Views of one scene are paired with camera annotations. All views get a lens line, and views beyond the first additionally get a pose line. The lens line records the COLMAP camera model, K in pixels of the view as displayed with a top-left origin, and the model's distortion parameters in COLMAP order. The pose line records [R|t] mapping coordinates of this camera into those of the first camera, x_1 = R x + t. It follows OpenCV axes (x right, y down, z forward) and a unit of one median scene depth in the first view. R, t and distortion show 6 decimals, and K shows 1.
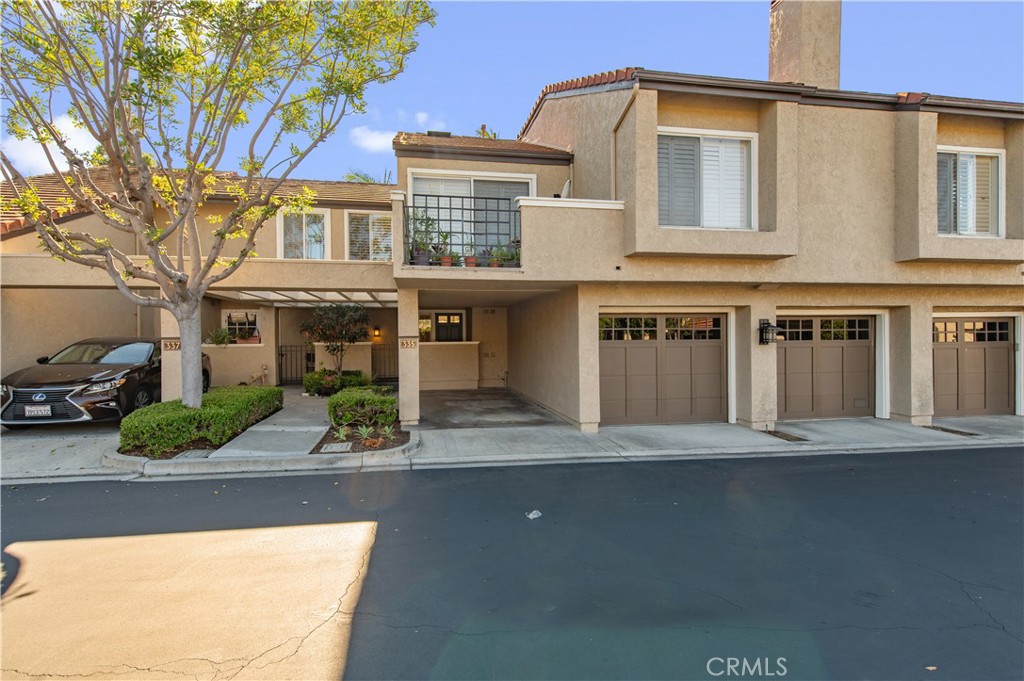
lens RADIAL K [[541.2, 0, 512.0], [0, 541.2, 340.5], [0, 0, 1]] dist [0.002883, 0.000237]
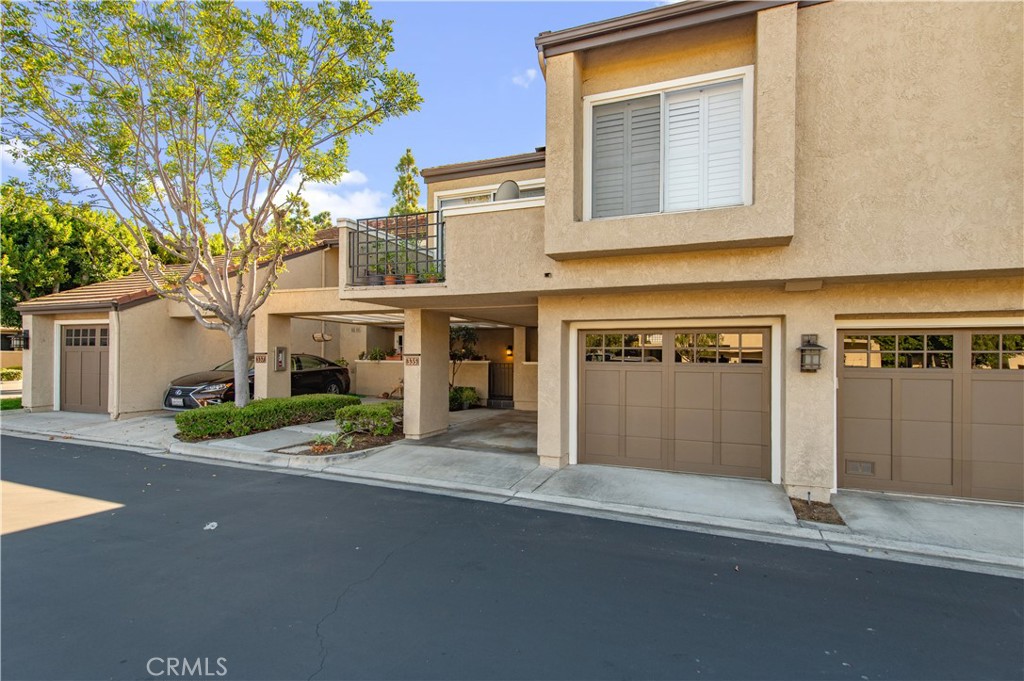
lens RADIAL K [[545.2, 0, 511.8], [0, 545.2, 355.8], [0, 0, 1]] dist [0.001593, 0.000474]
pose [[0.824321, 0.012257, -0.565991, 0.582087], [-0.019025, 0.999801, -0.006057, -0.001834], [0.565804, 0.015761, 0.824389, 0.250234]]
